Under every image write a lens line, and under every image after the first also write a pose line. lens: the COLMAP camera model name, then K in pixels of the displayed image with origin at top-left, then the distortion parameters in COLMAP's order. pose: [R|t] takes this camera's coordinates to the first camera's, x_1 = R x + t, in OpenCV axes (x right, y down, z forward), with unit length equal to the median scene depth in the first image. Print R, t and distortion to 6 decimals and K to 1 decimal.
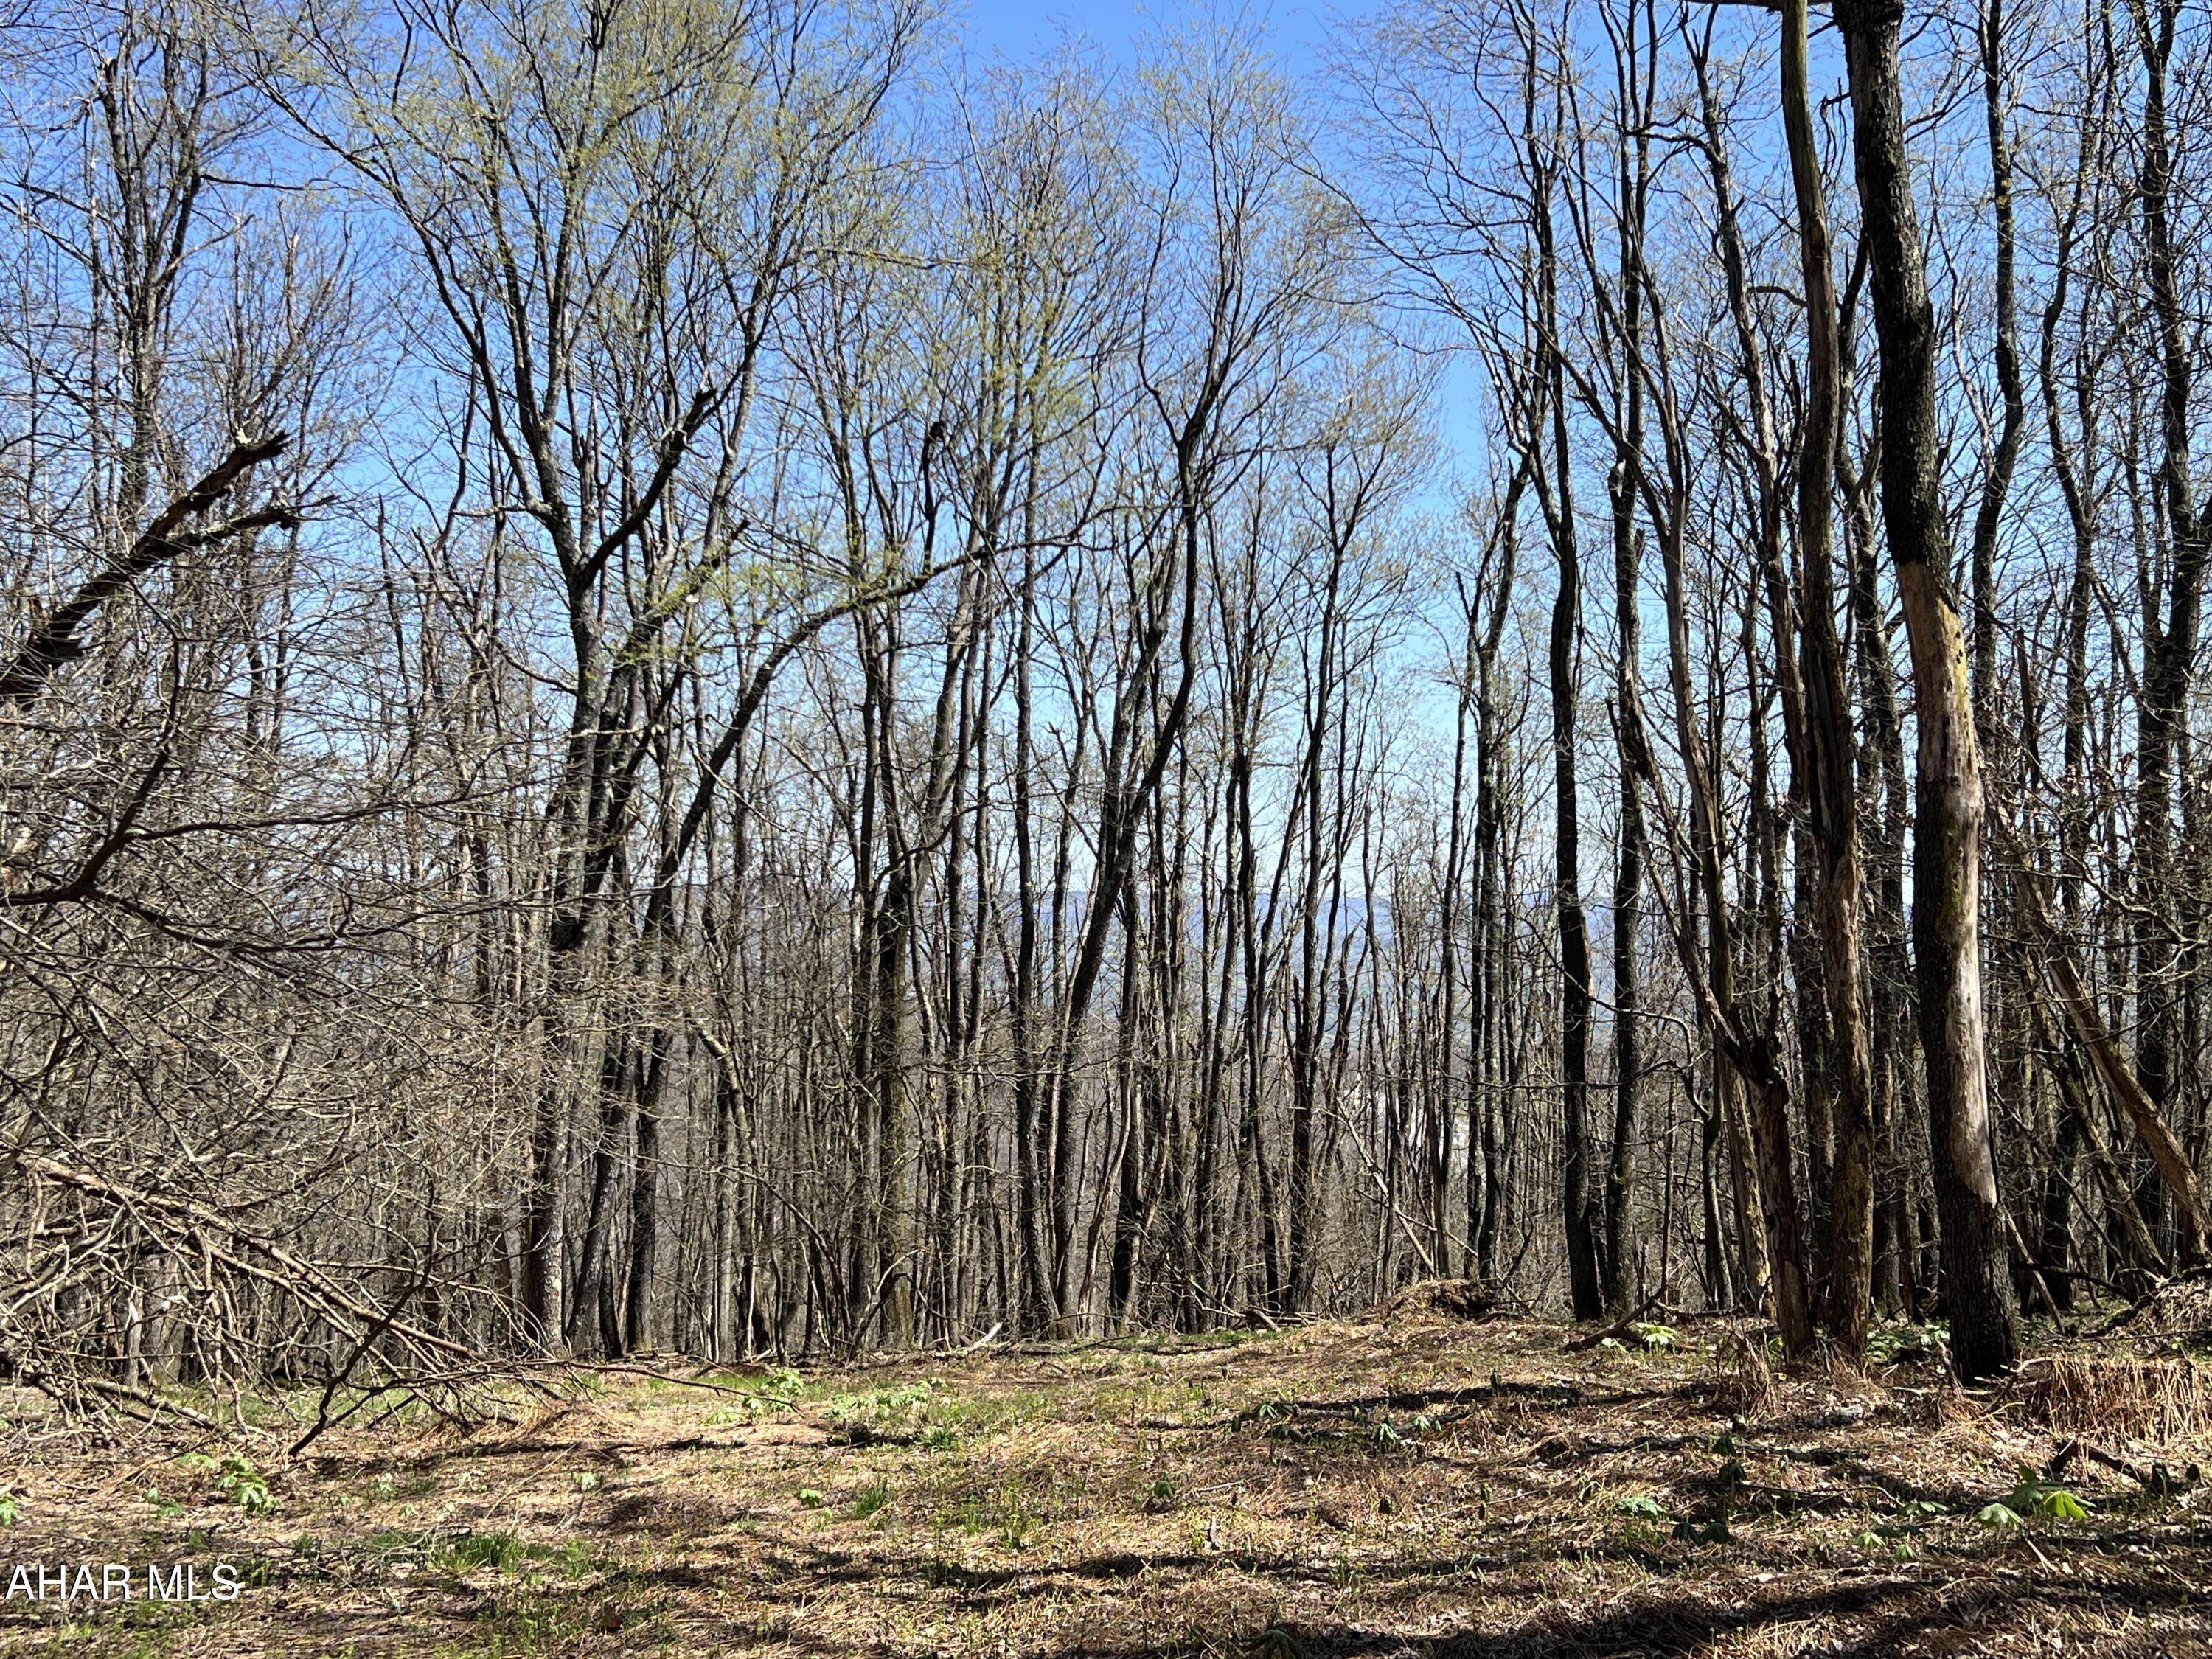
lens RADIAL K [[2448.3, 0, 1107.2], [0, 2448.3, 830.0], [0, 0, 1]] dist [0.004157, 0.000000]
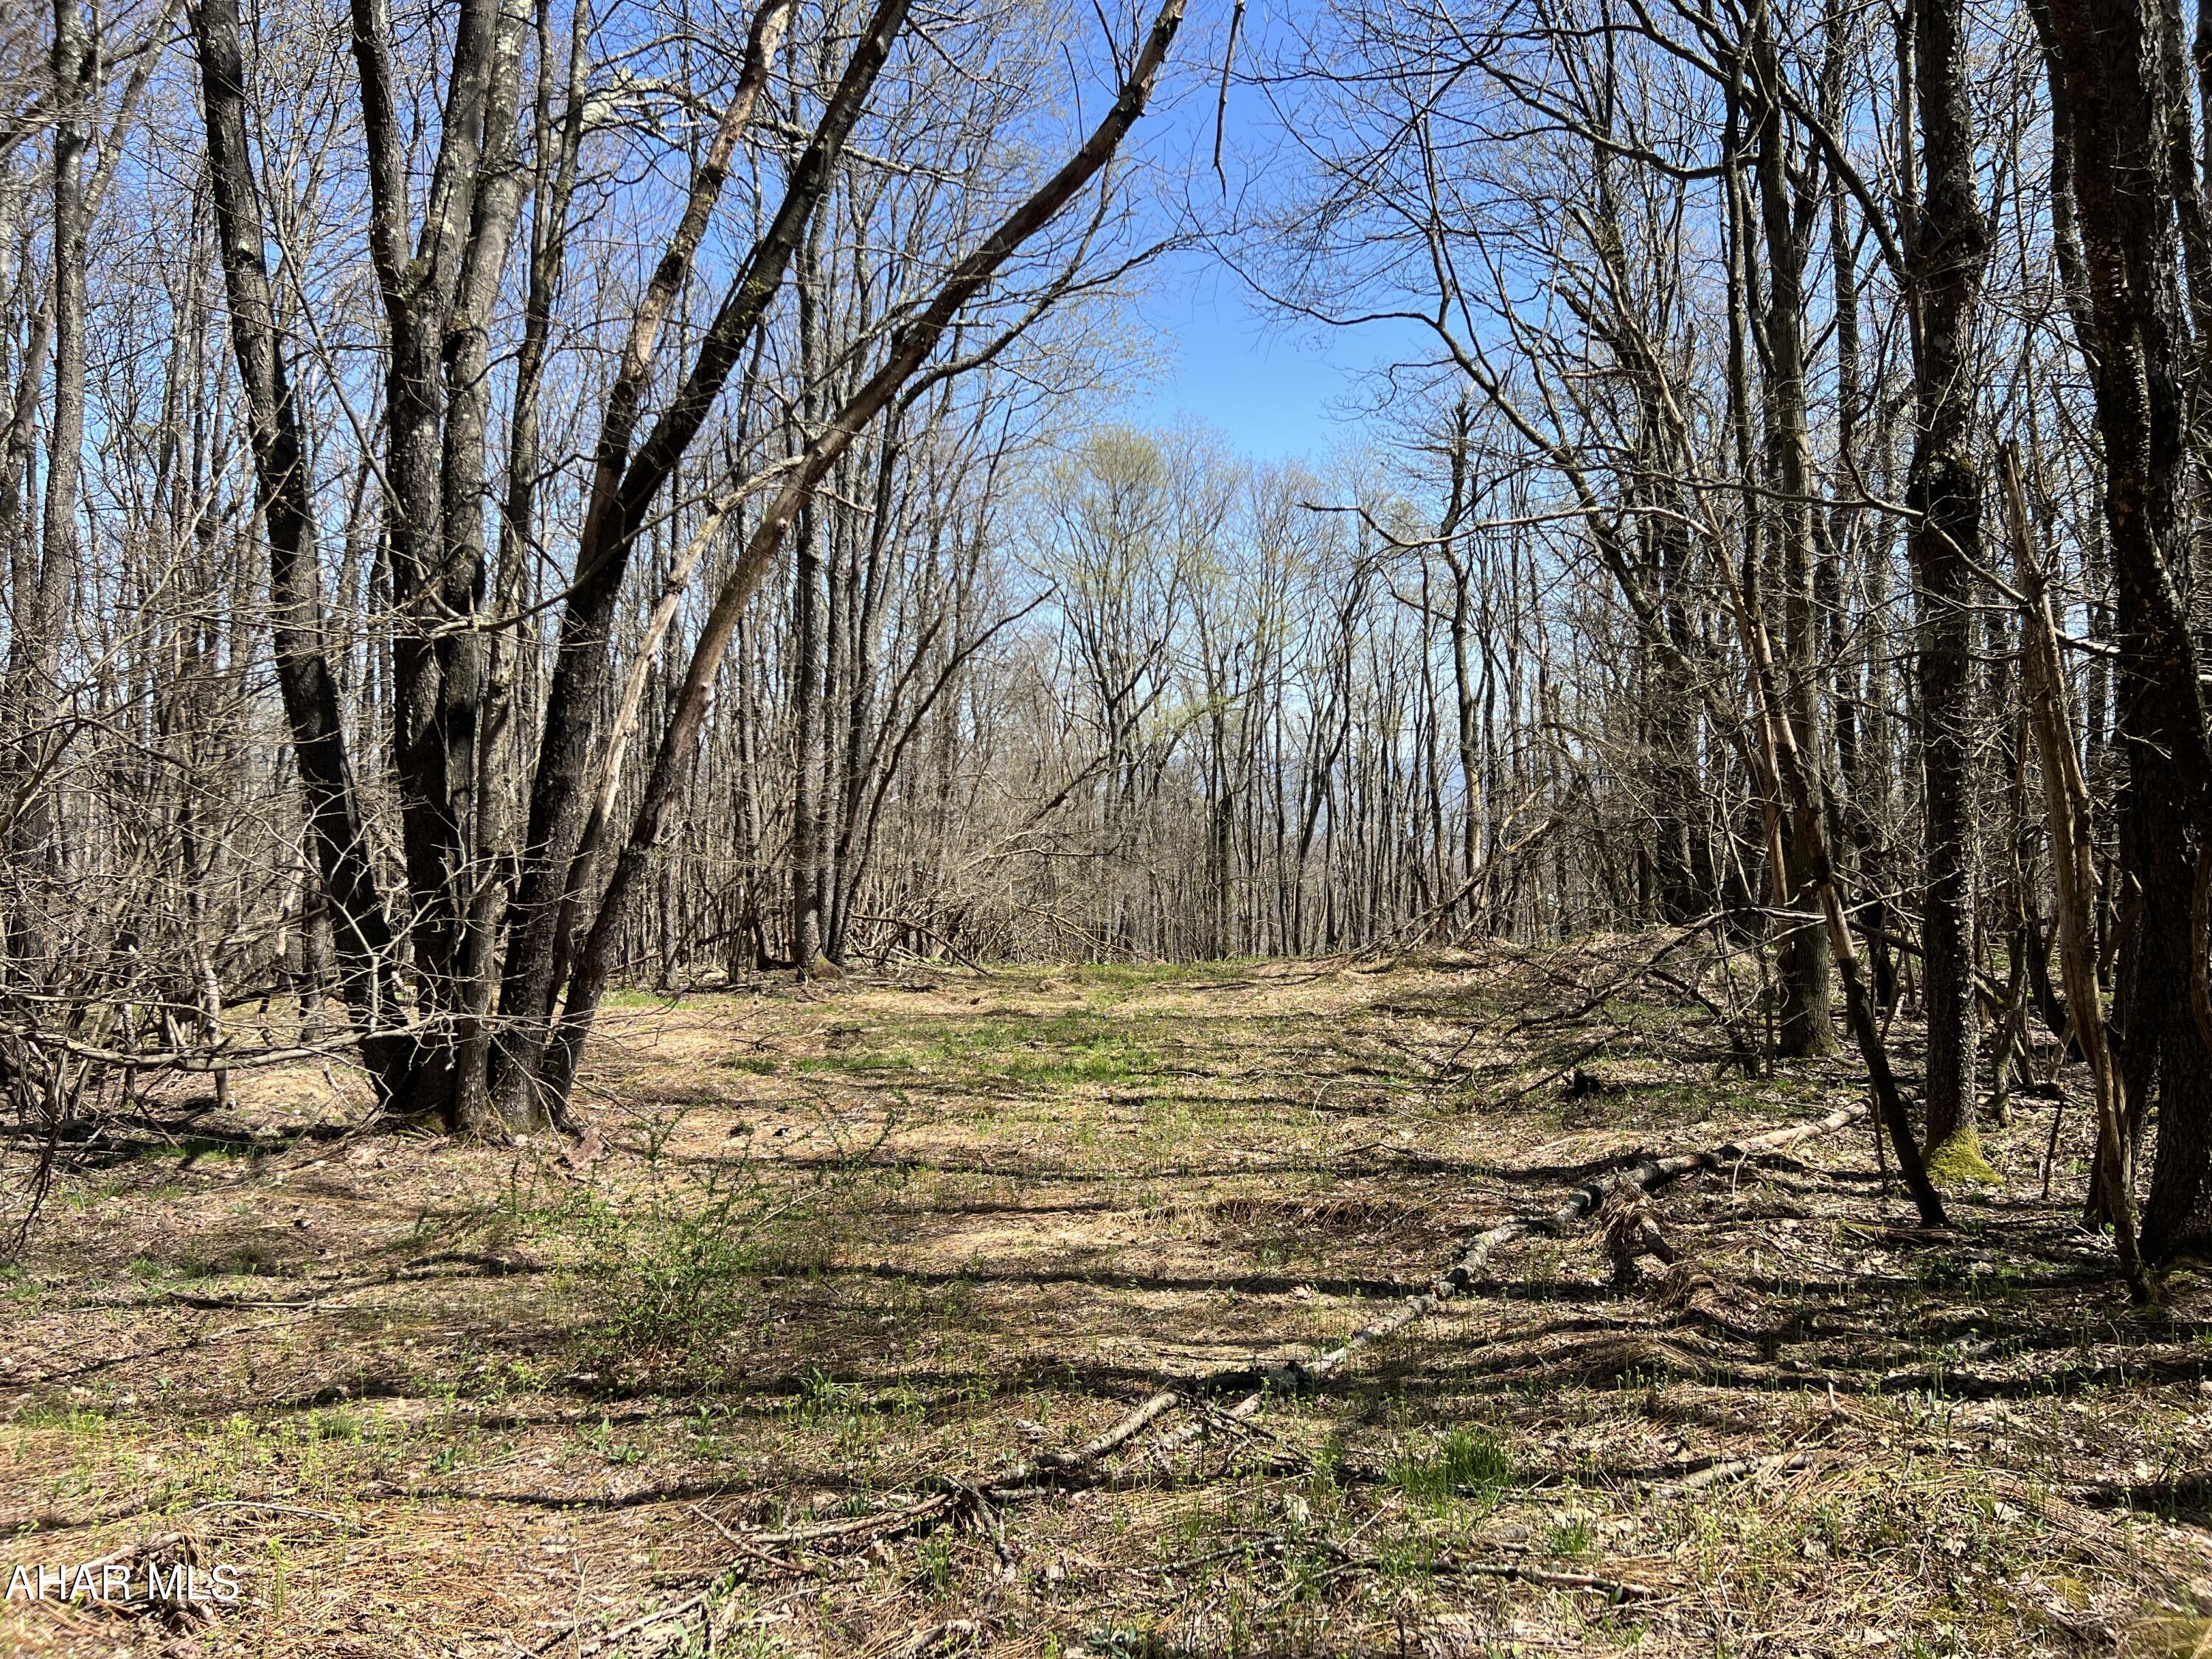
lens RADIAL K [[1675.4, 0, 1107.0], [0, 1675.4, 828.5], [0, 0, 1]] dist [-0.000588, -0.000007]
pose [[0.988679, -0.010323, -0.149689, 0.051155], [0.020505, 0.997567, 0.066631, -0.073625], [0.148637, -0.068946, 0.986485, -0.735052]]
